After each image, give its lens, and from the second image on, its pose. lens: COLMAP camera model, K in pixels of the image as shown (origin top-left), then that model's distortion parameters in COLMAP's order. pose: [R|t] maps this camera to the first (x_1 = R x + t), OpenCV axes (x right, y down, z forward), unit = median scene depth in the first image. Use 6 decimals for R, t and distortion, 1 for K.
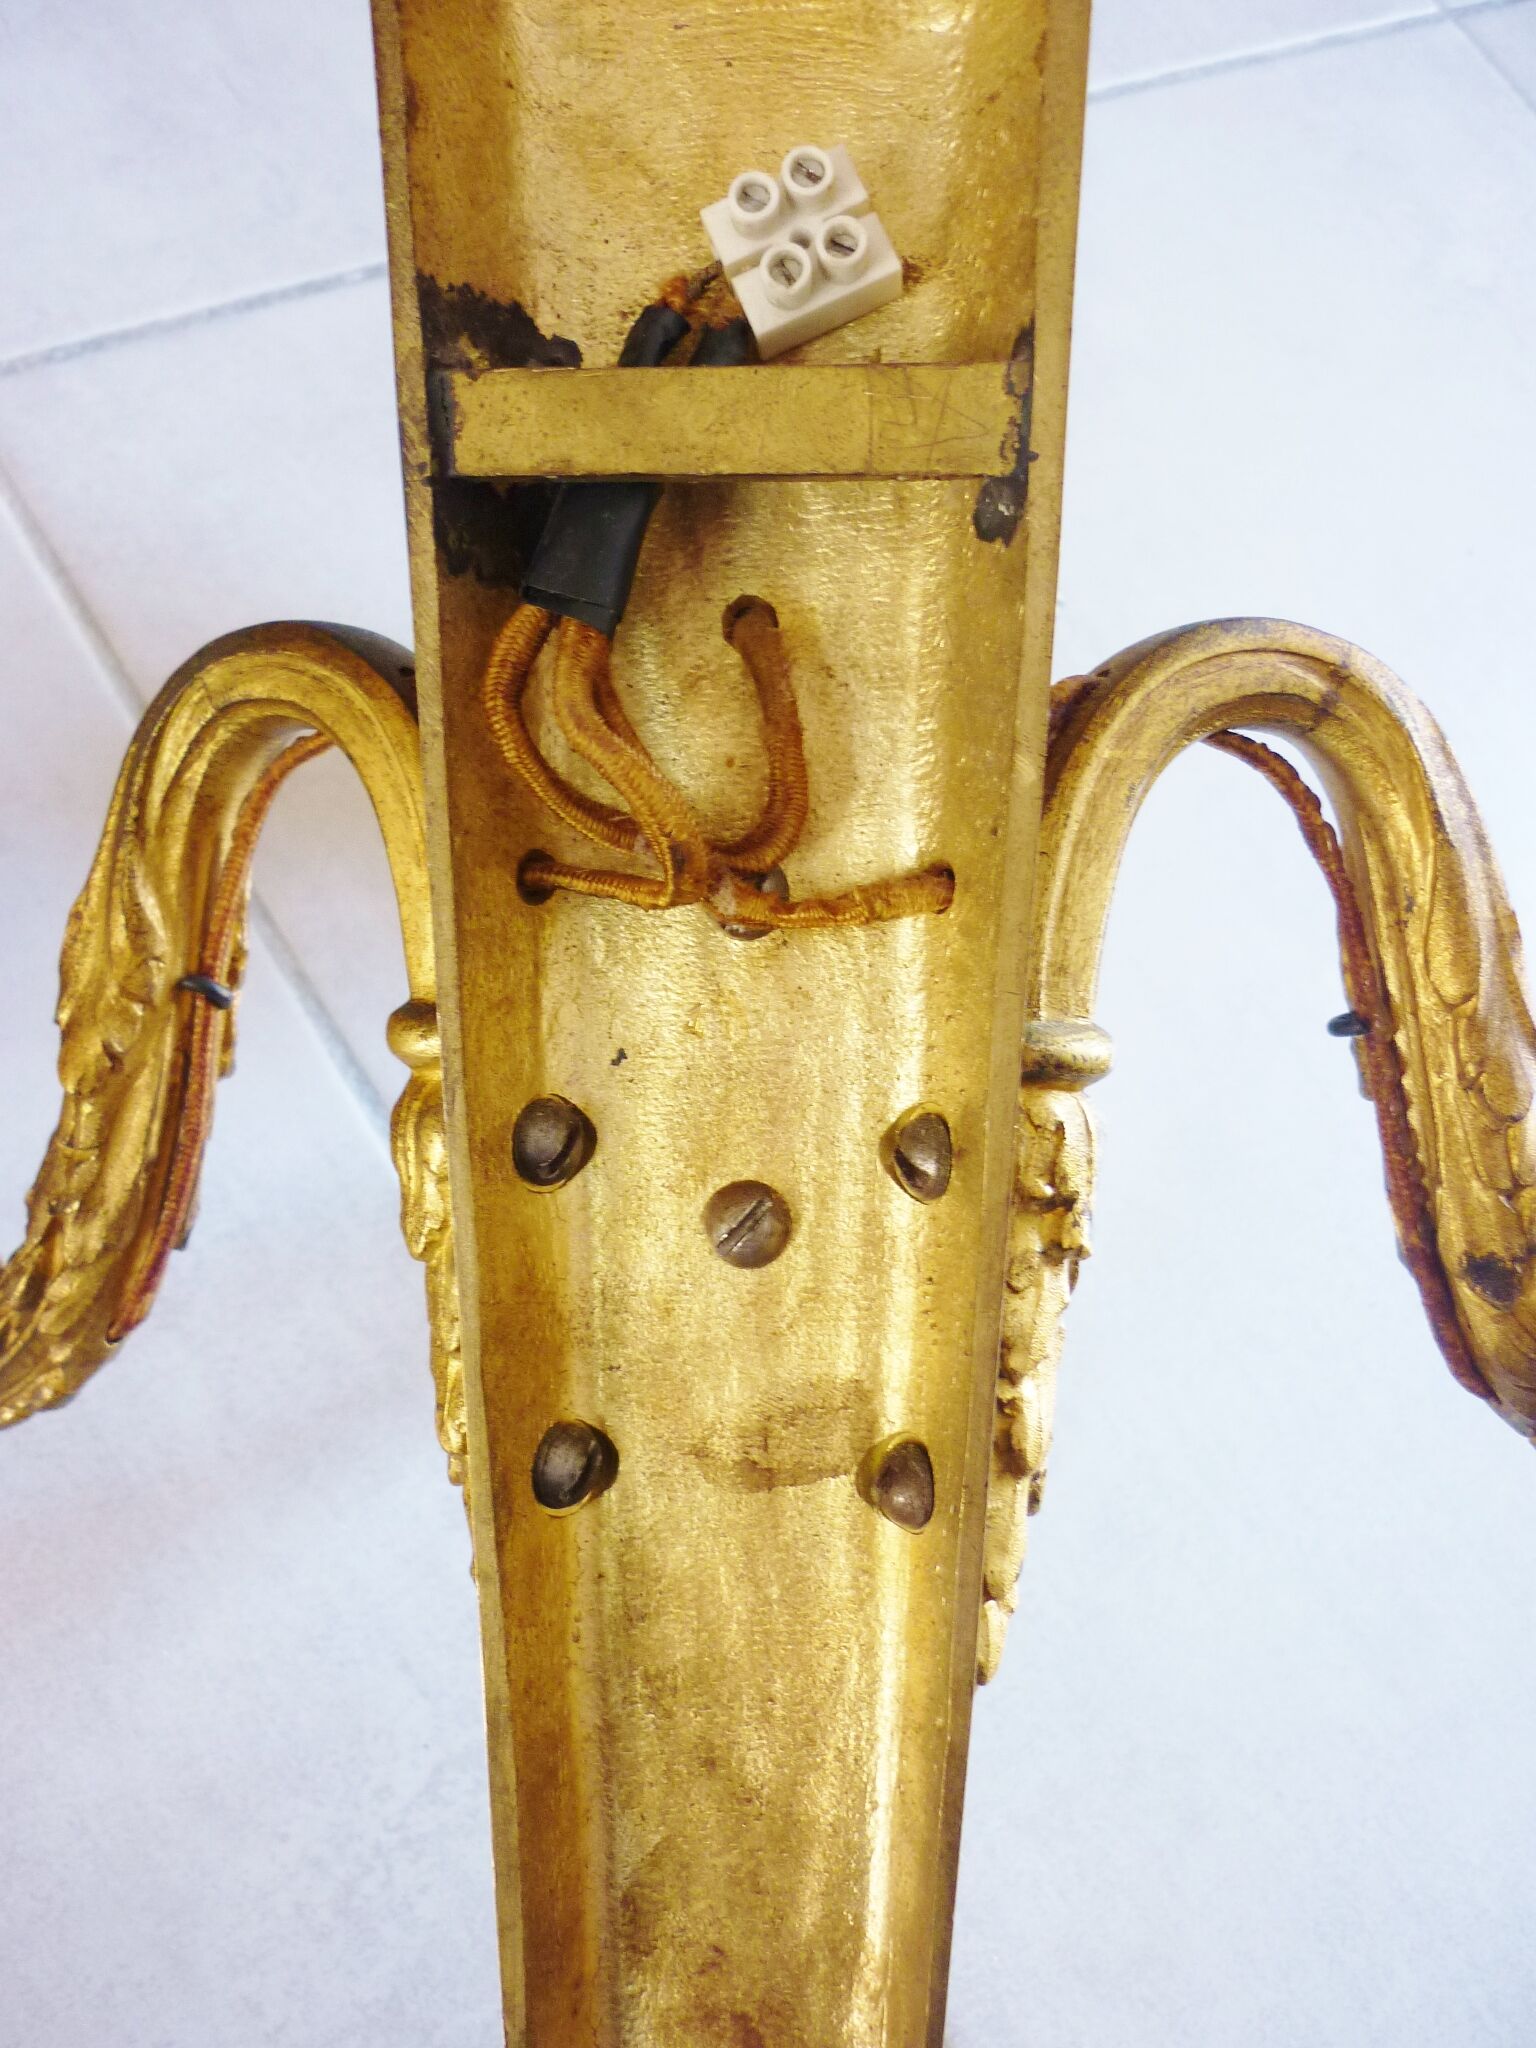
lens RADIAL K [[2066.2, 0, 767.7], [0, 2066.2, 1065.6], [0, 0, 1]] dist [-0.055300, 0.043776]
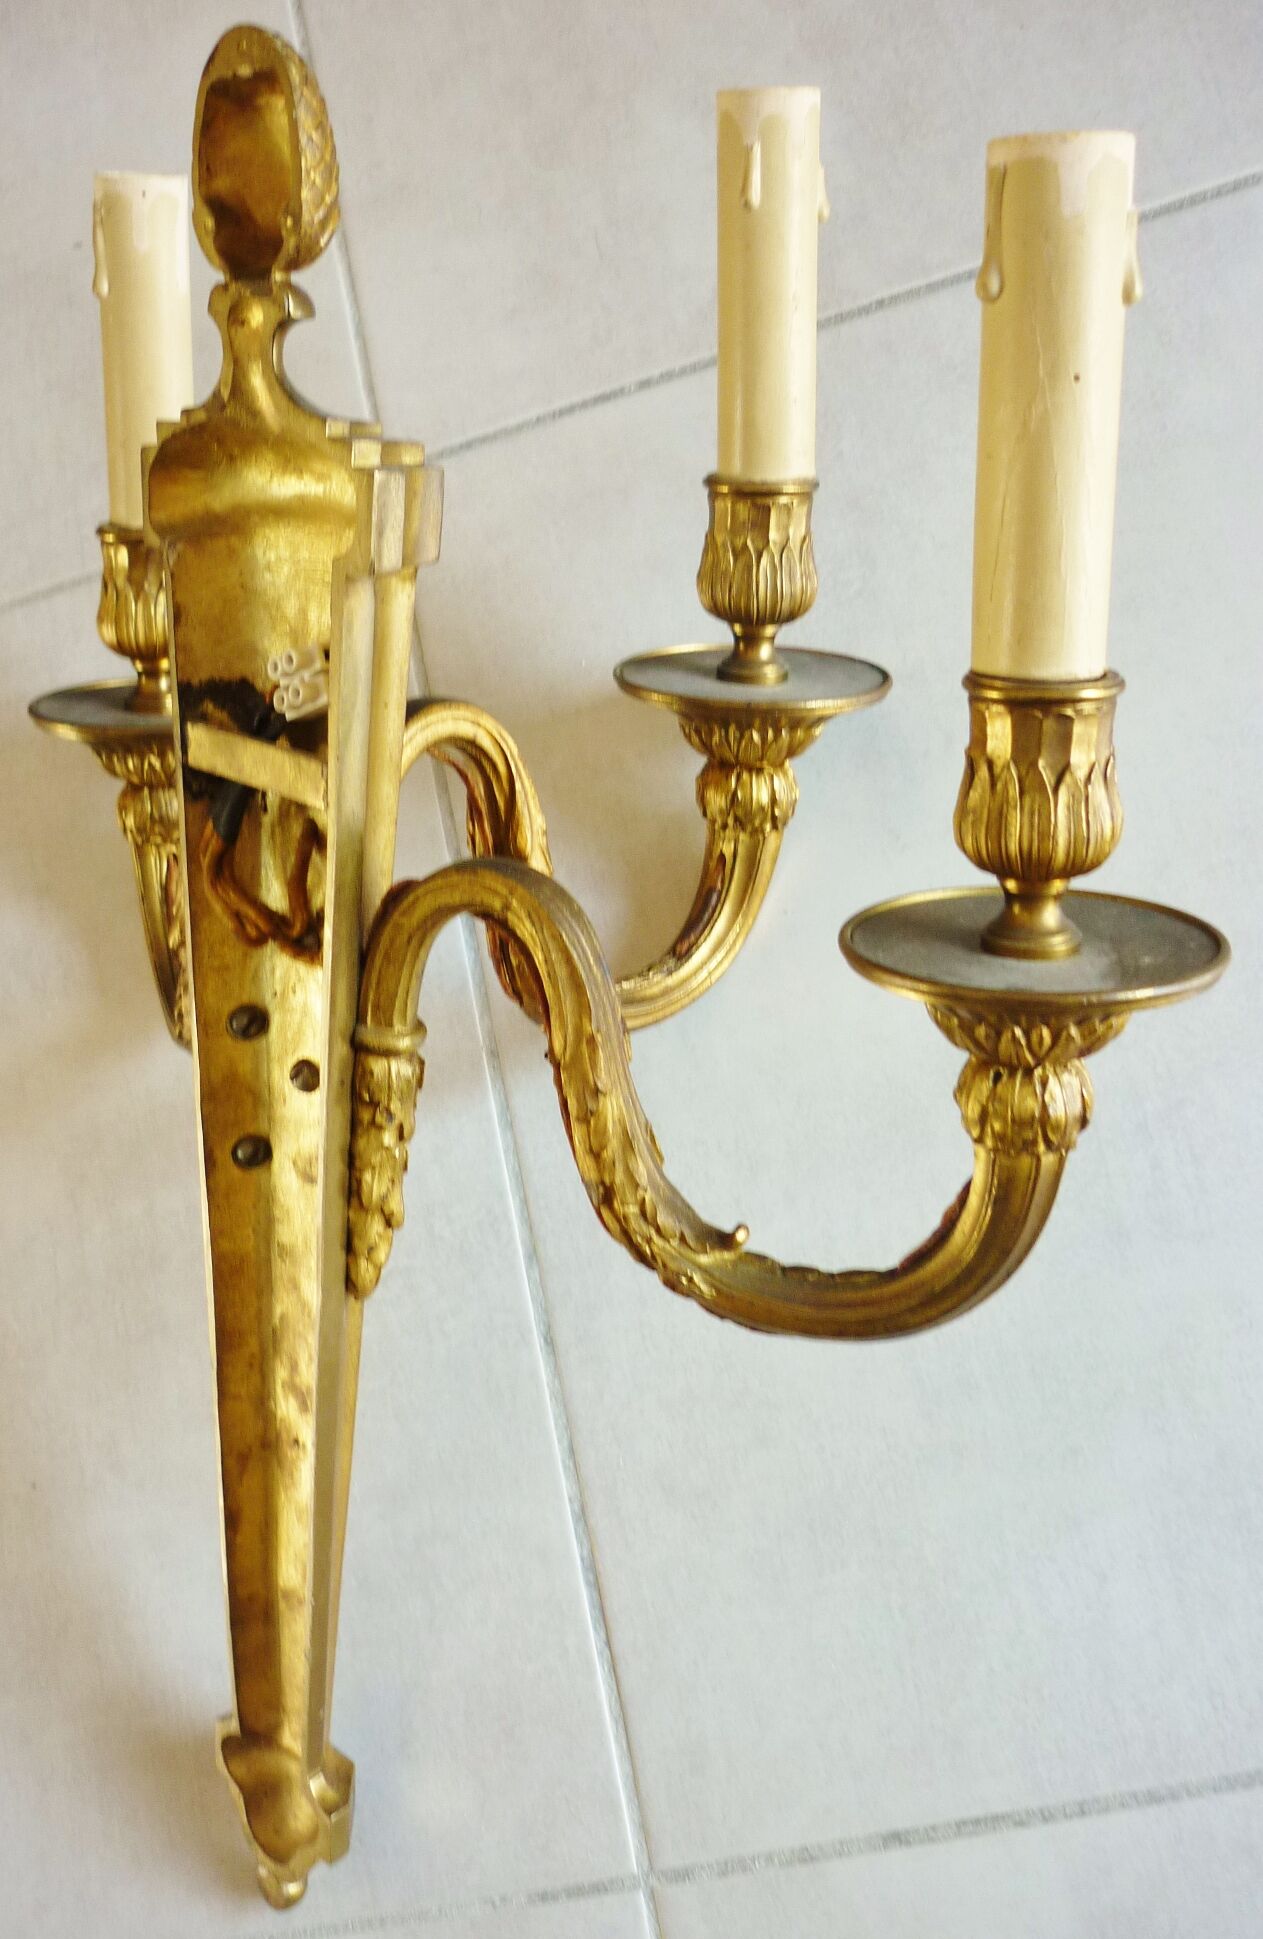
lens RADIAL K [[2124.2, 0, 575.8], [0, 2124.2, 1058.5], [0, 0, 1]] dist [-0.151894, 0.465410]
pose [[0.768100, 0.241878, -0.592888, 1.638505], [-0.100535, 0.959982, 0.261394, -0.599474], [0.632388, -0.141171, 0.761680, -0.631064]]
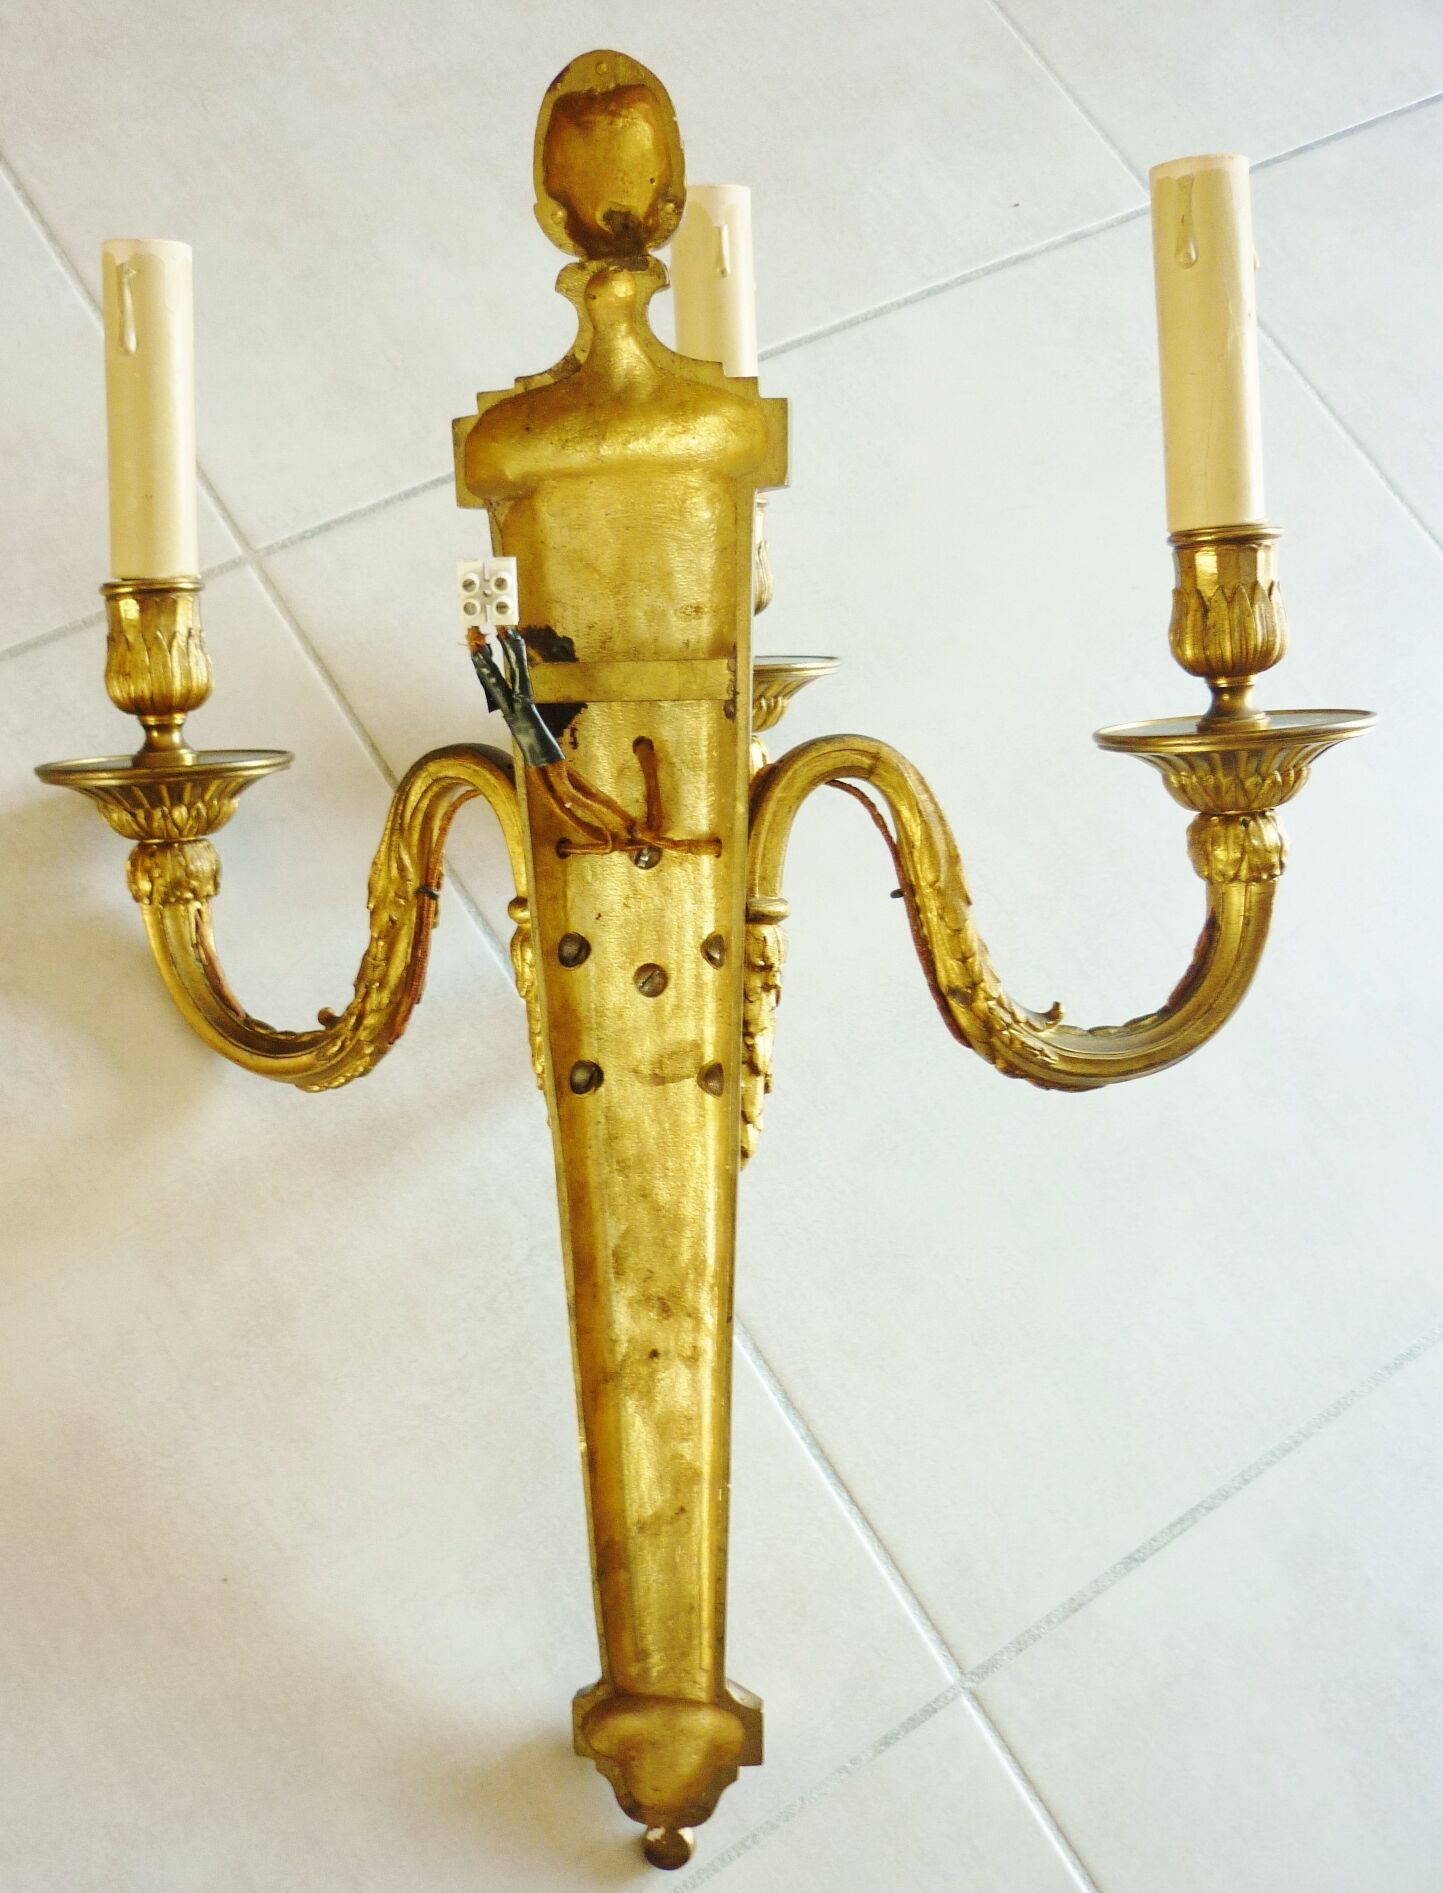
lens RADIAL K [[2102.2, 0, 721.4], [0, 2102.2, 1014.2], [0, 0, 1]] dist [-0.113721, 0.374058]
pose [[0.998233, -0.027200, -0.052832, 0.213274], [0.030151, 0.997982, 0.055884, -0.024075], [0.051205, -0.057378, 0.997039, -1.585660]]
